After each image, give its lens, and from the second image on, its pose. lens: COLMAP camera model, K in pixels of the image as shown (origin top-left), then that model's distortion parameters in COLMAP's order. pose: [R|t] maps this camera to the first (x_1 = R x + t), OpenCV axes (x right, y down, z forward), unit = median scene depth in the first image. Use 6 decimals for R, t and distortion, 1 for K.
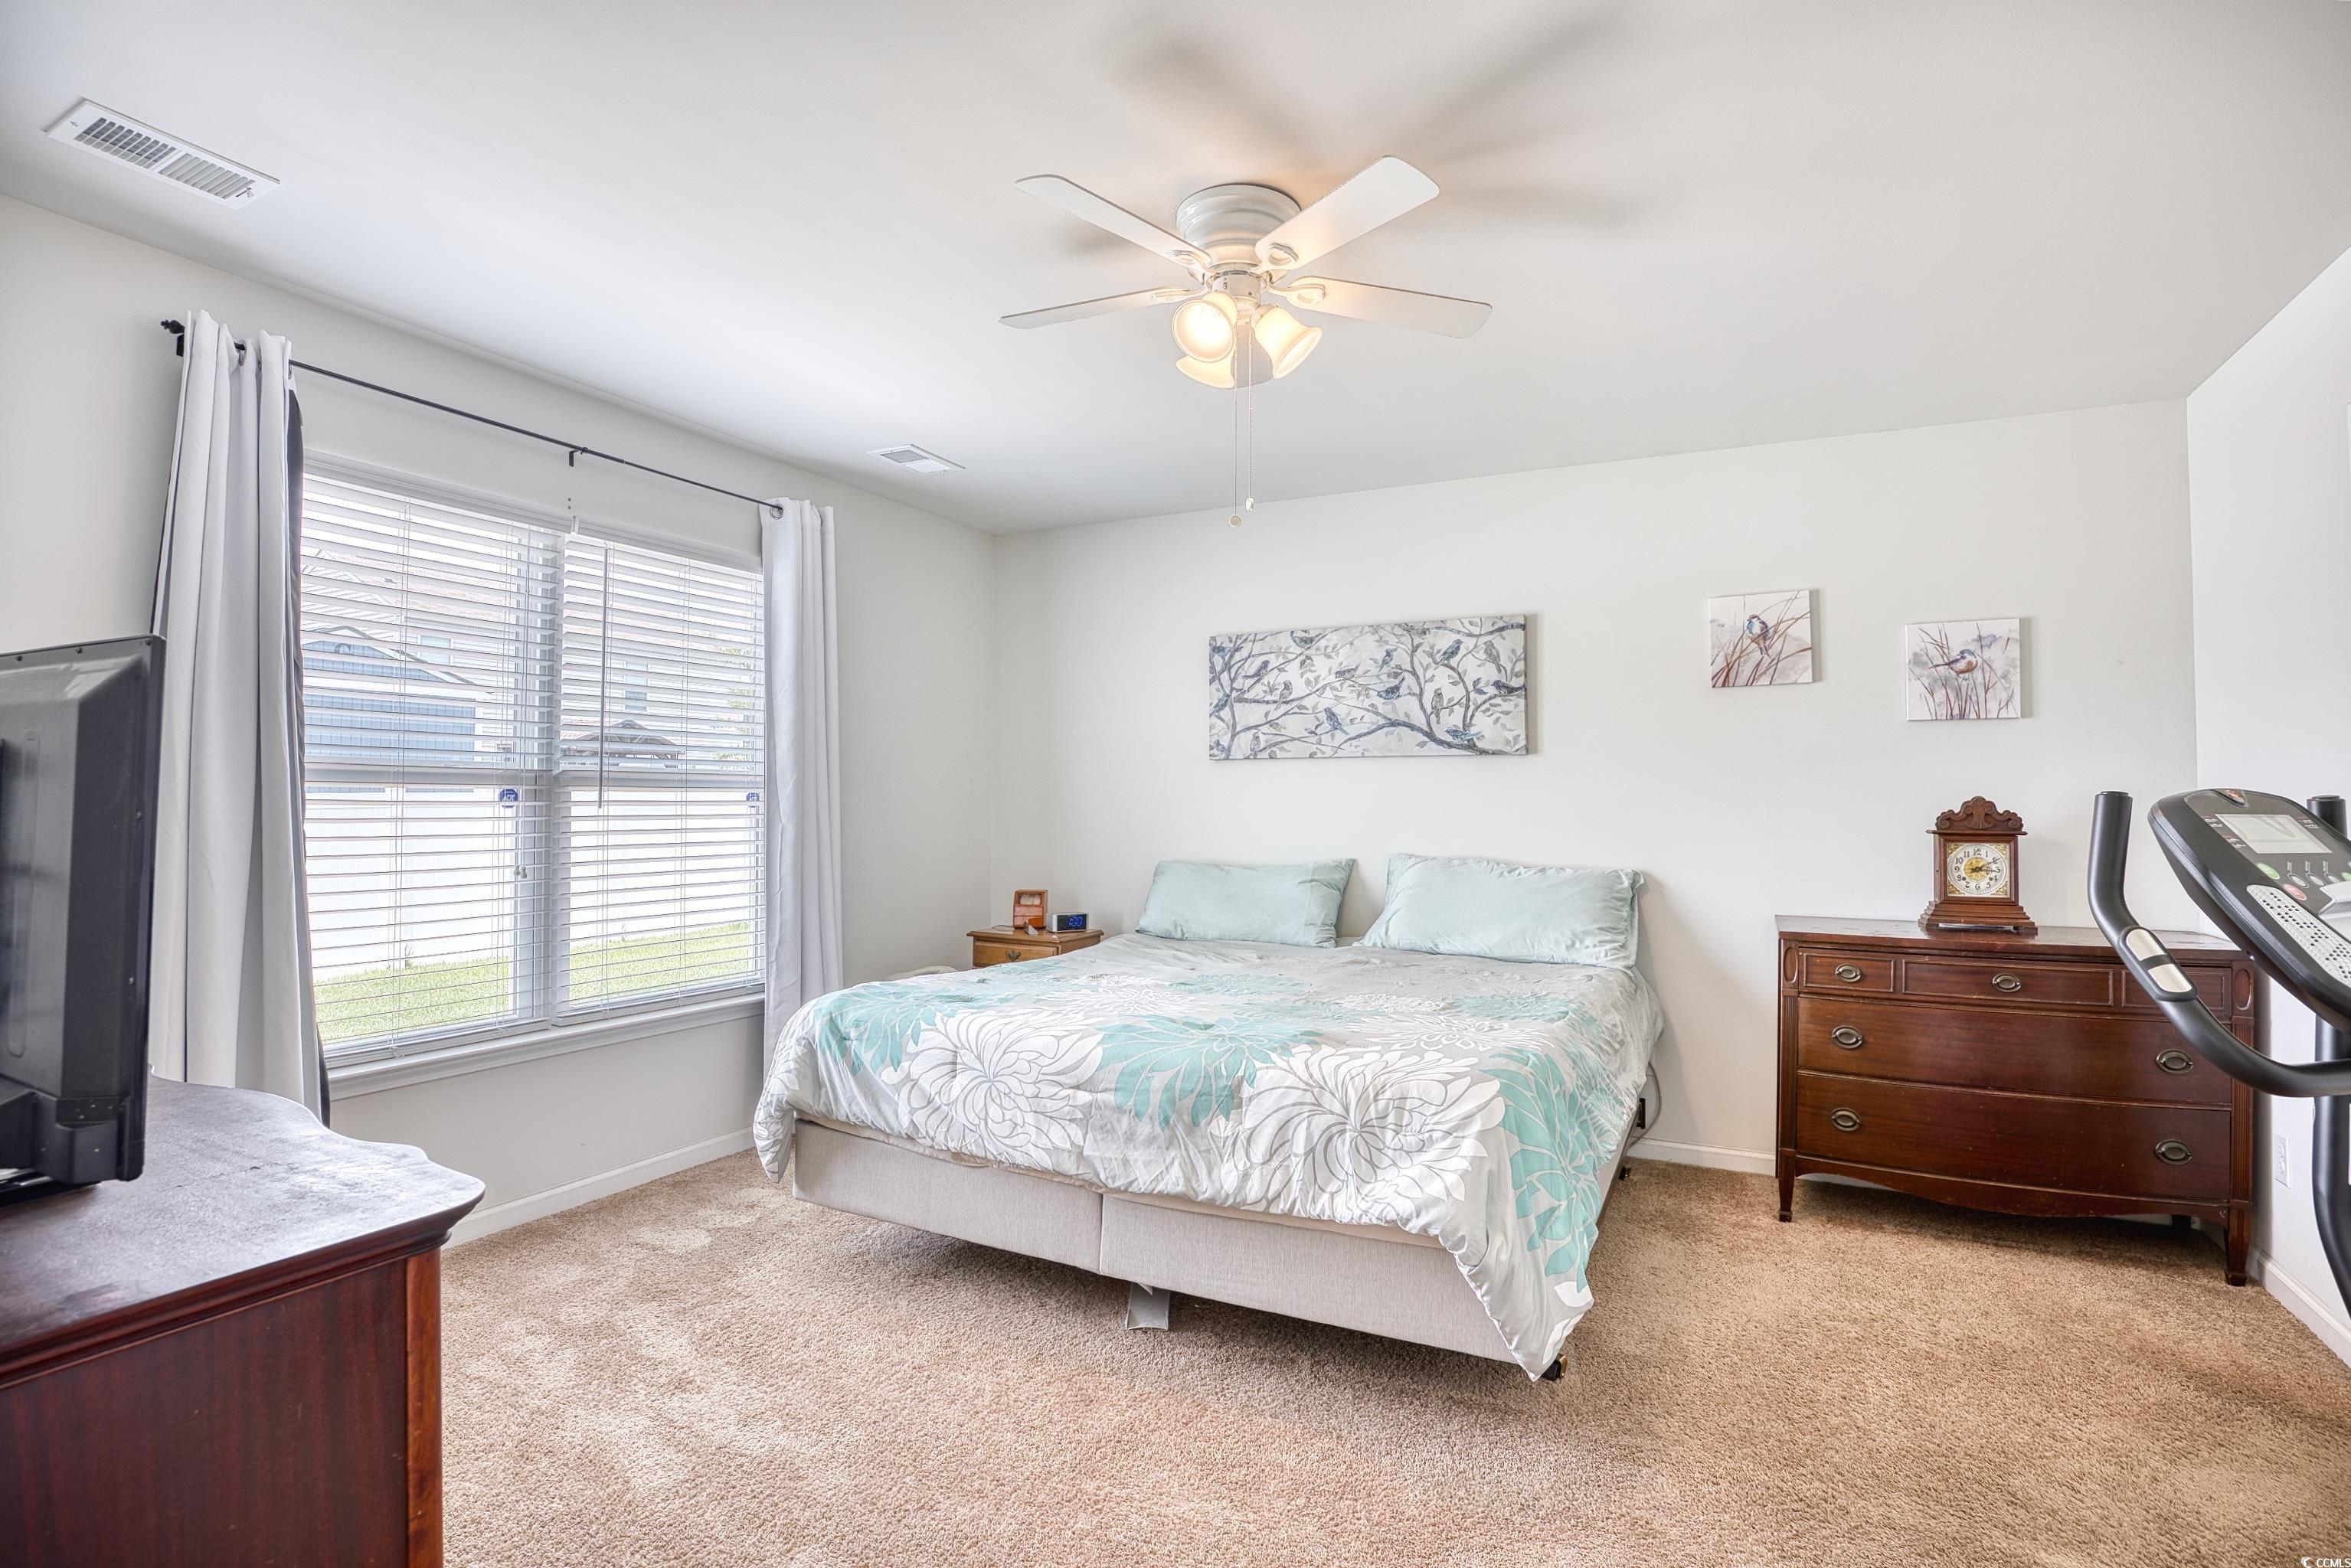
lens RADIAL K [[1138.0, 0, 1176.7], [0, 1138.0, 778.7], [0, 0, 1]] dist [-0.059674, 0.015460]
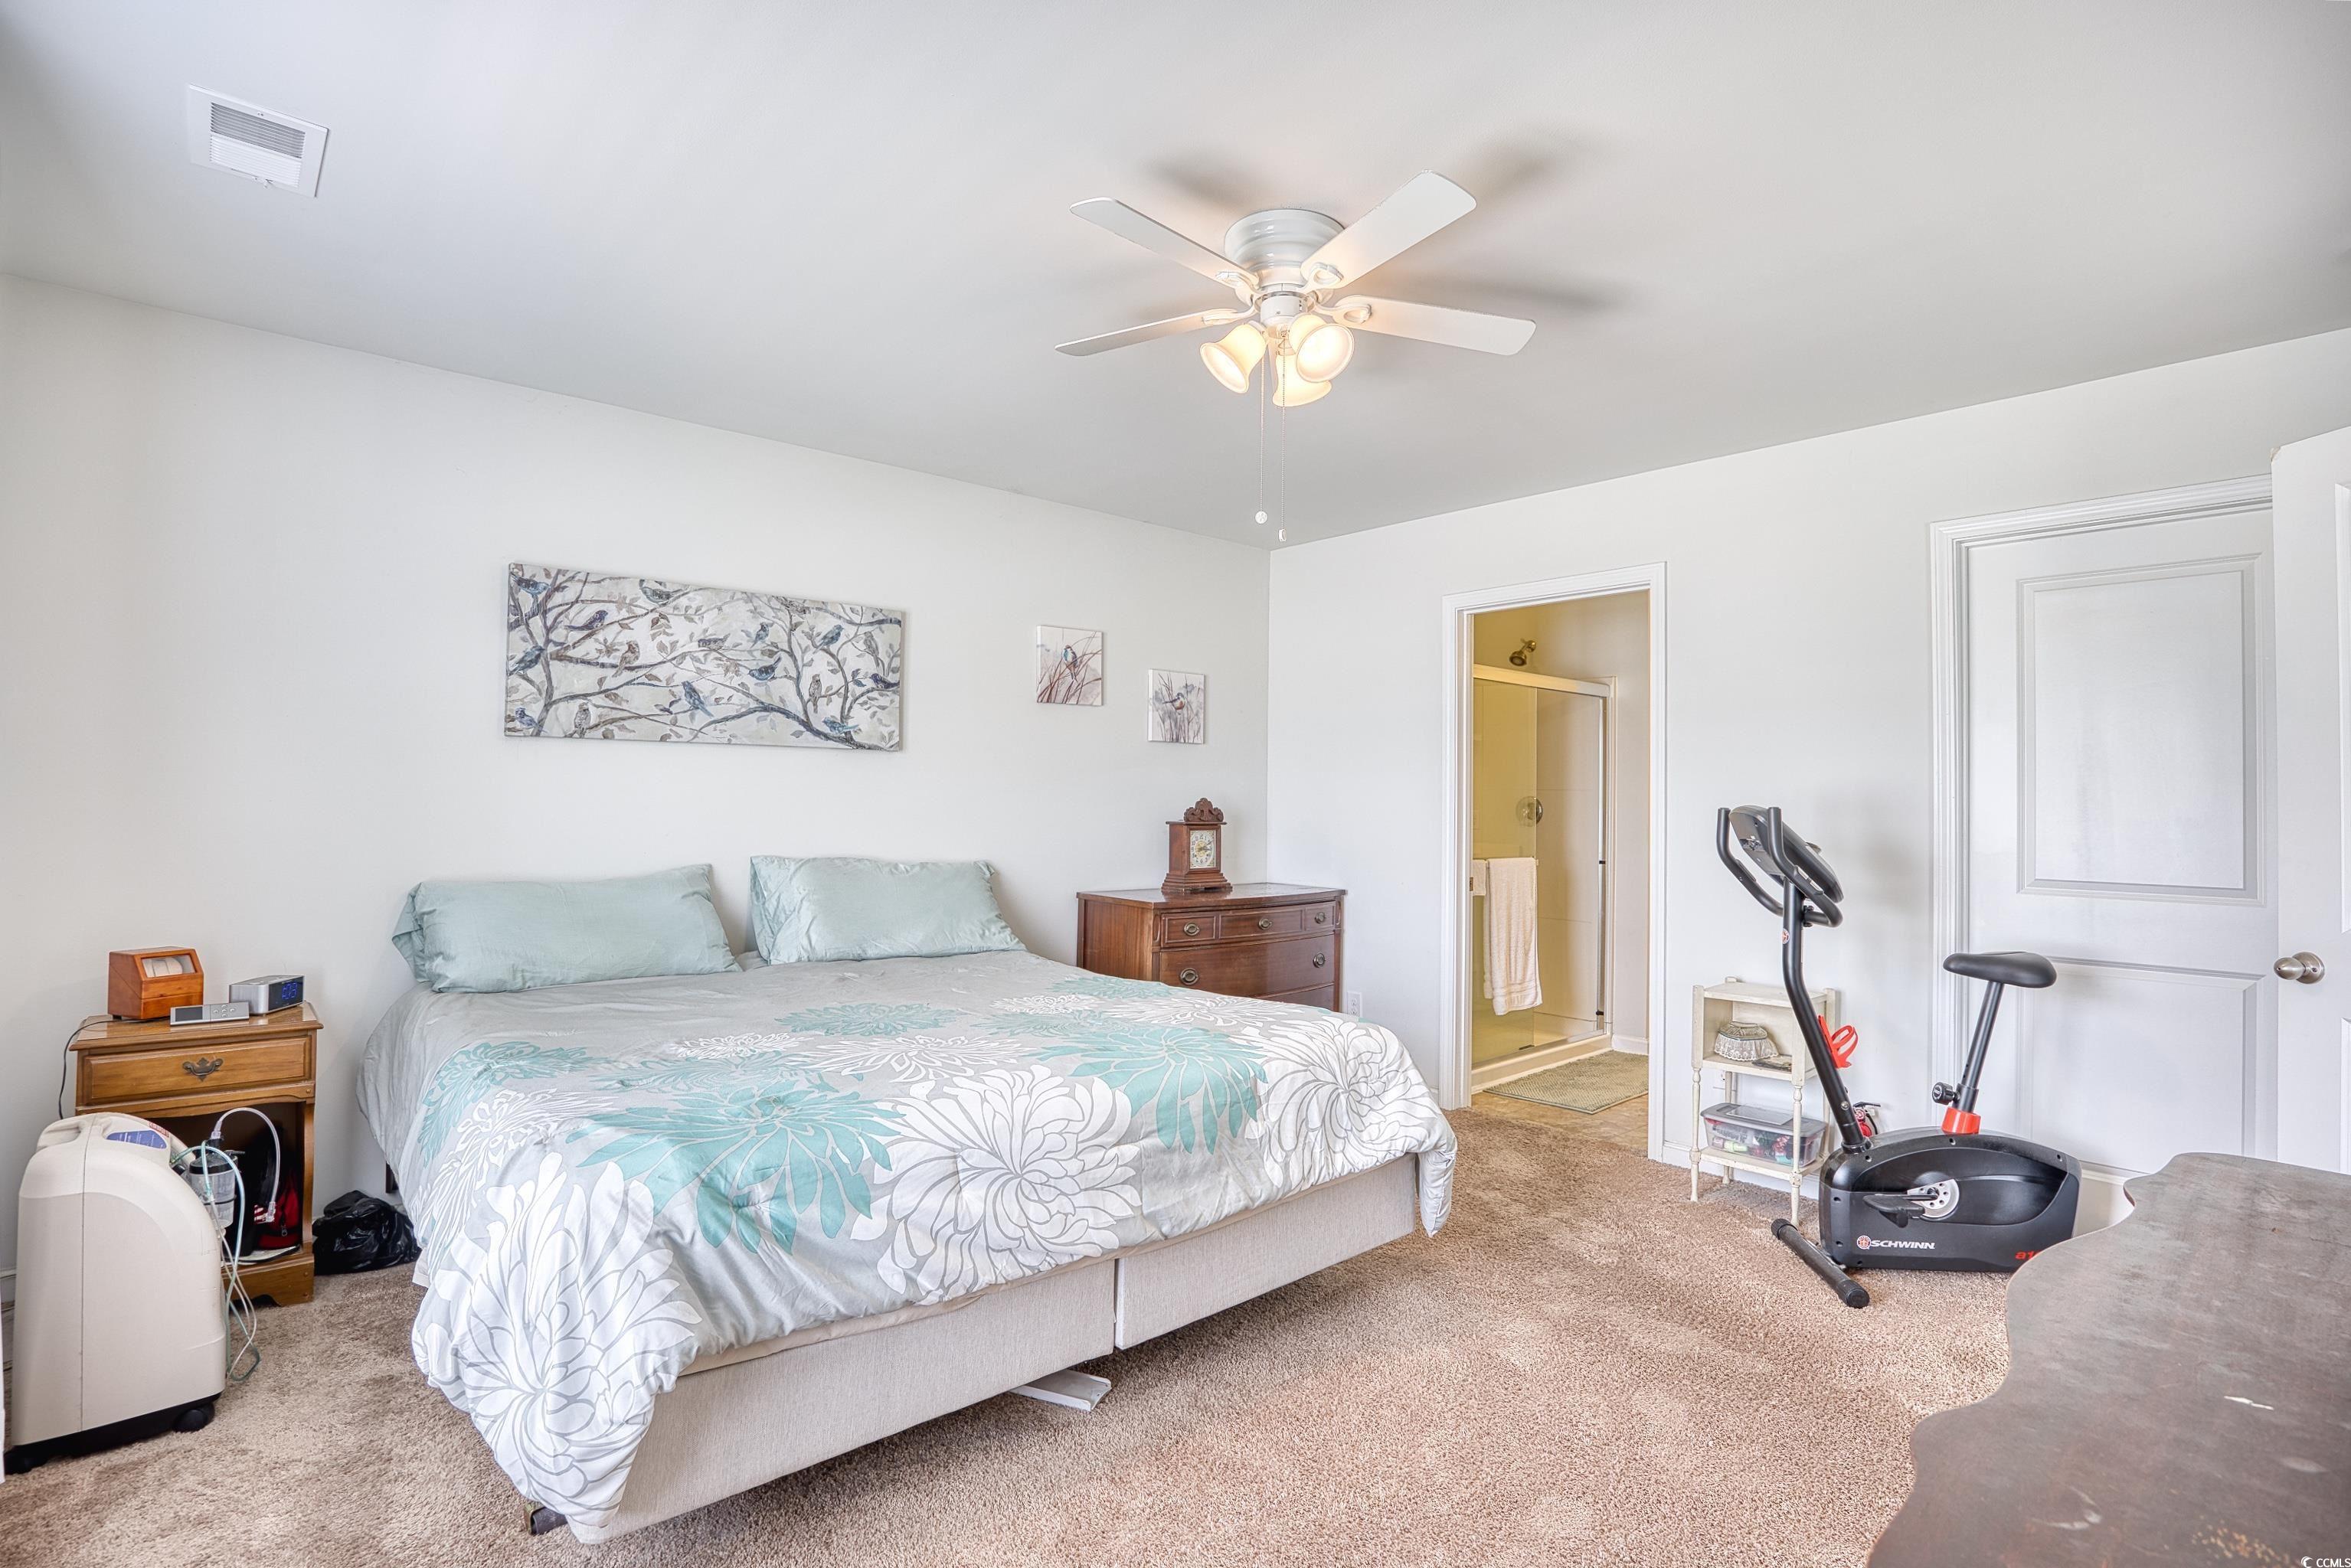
lens RADIAL K [[1138.0, 0, 1176.7], [0, 1138.0, 778.7], [0, 0, 1]] dist [-0.059674, 0.015460]
pose [[0.357357, 0.017581, 0.933802, -0.523923], [-0.031773, 0.999473, -0.006658, 0.001820], [-0.933427, -0.027290, 0.357727, 0.398306]]
